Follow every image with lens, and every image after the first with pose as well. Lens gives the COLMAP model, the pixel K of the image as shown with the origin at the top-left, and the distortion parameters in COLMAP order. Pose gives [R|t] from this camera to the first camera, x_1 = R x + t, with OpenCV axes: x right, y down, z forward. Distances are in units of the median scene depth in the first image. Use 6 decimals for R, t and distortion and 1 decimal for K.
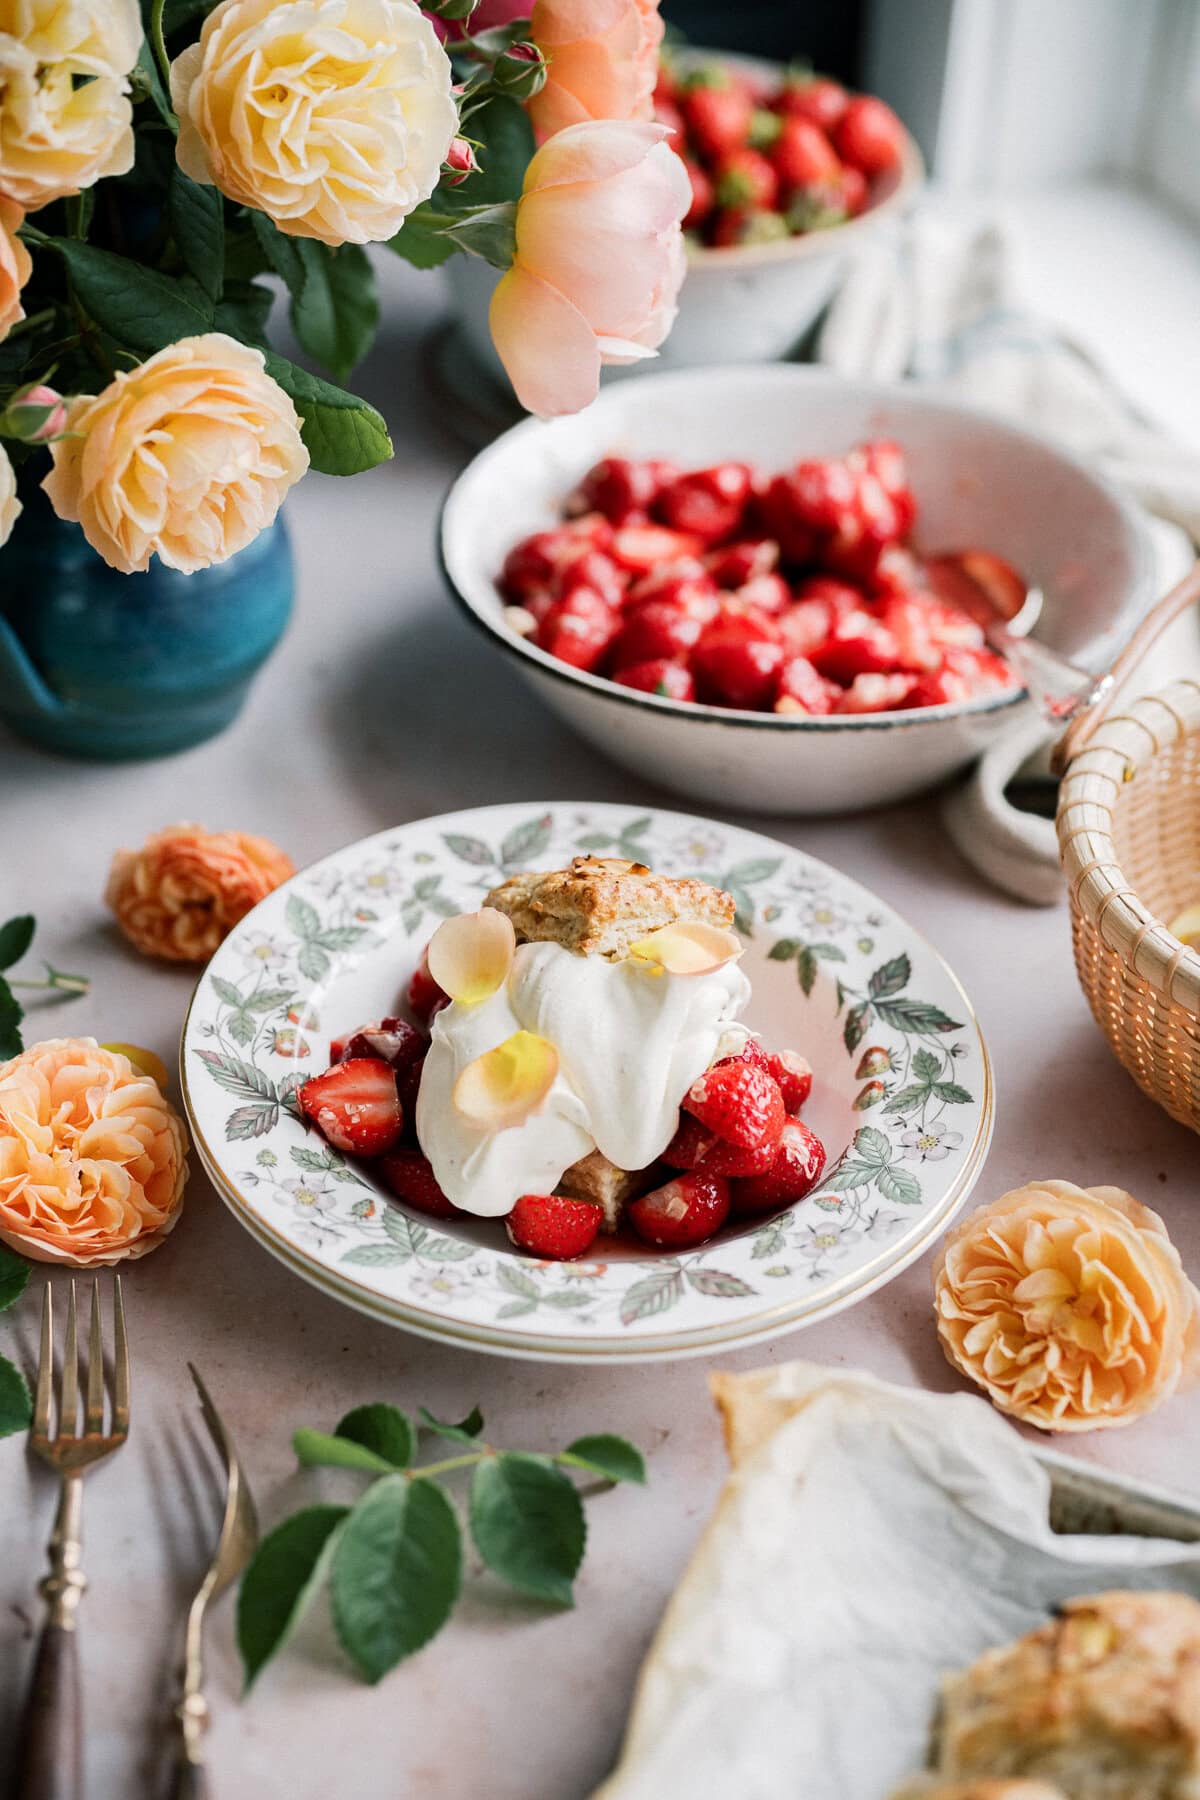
lens RADIAL K [[2597.3, 0, 586.7], [0, 2597.3, 905.8], [0, 0, 1]] dist [-0.007358, 0.000000]
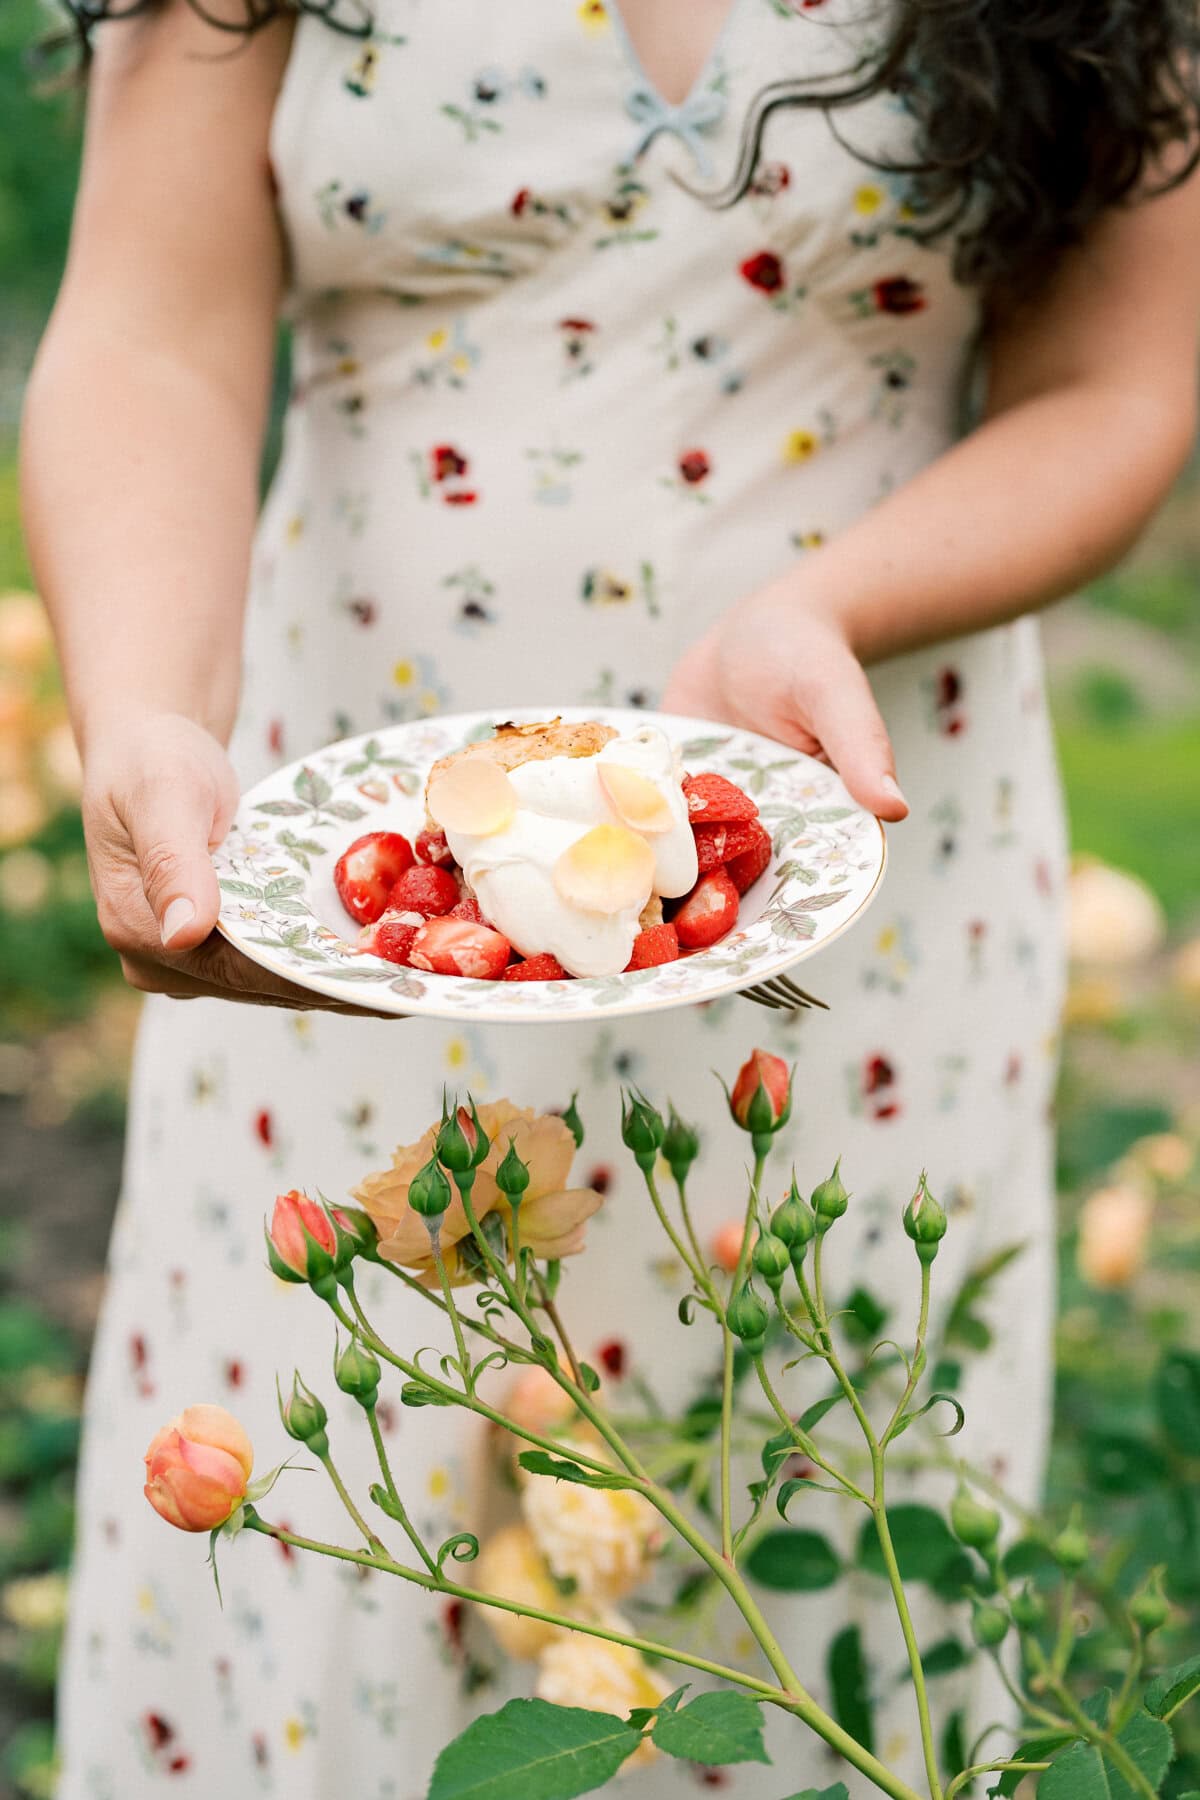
lens RADIAL K [[2597.3, 0, 602.1], [0, 2597.3, 894.4], [0, 0, 1]] dist [-0.007358, 0.000000]
pose [[0.695733, -0.381160, 0.608829, -0.720955], [0.482341, 0.875979, -0.002779, 0.089725], [-0.532262, 0.295597, 0.793297, 0.065470]]
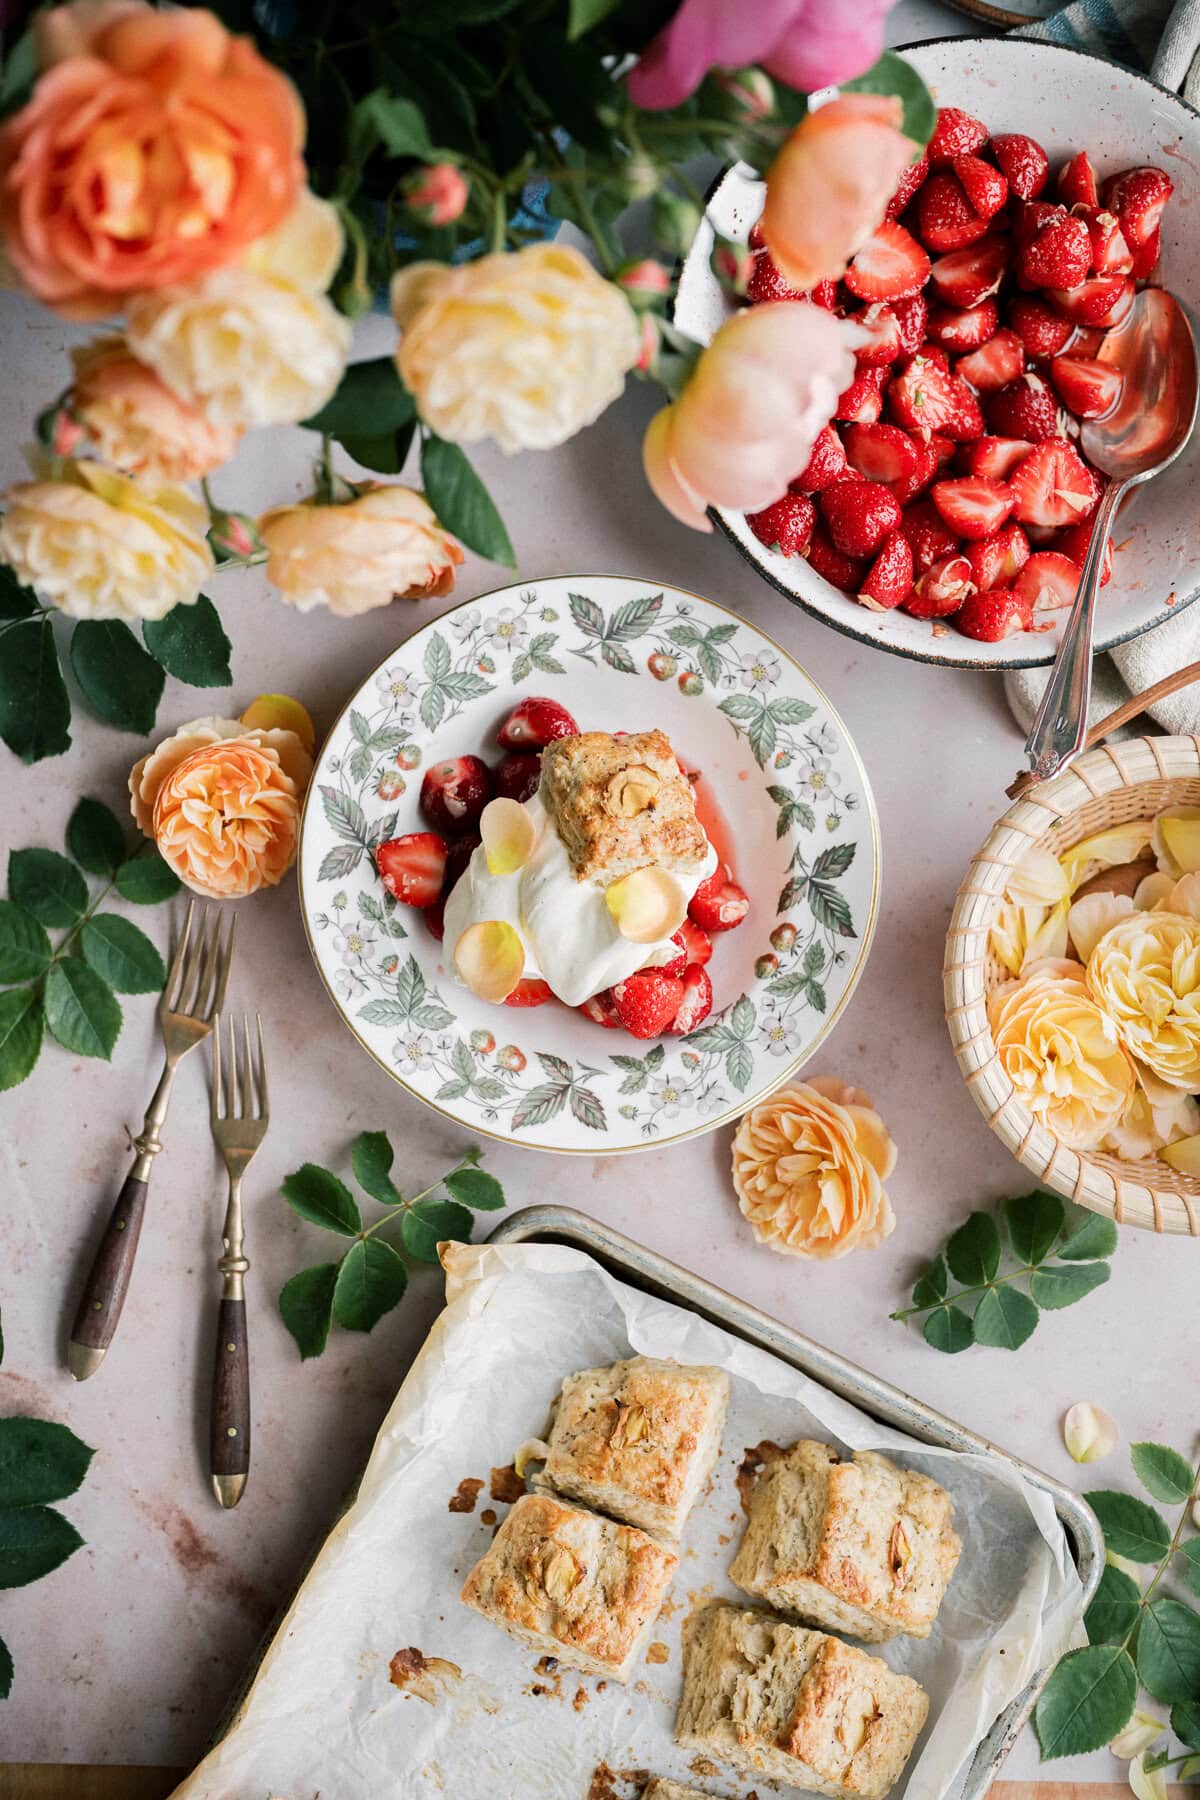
lens RADIAL K [[2597.3, 0, 613.6], [0, 2597.3, 899.5], [0, 0, 1]] dist [-0.007358, 0.000000]
pose [[0.932495, 0.360303, -0.025203, 0.055465], [-0.218291, 0.617797, 0.755431, -1.013446], [0.287755, -0.698934, 0.654743, 0.083770]]
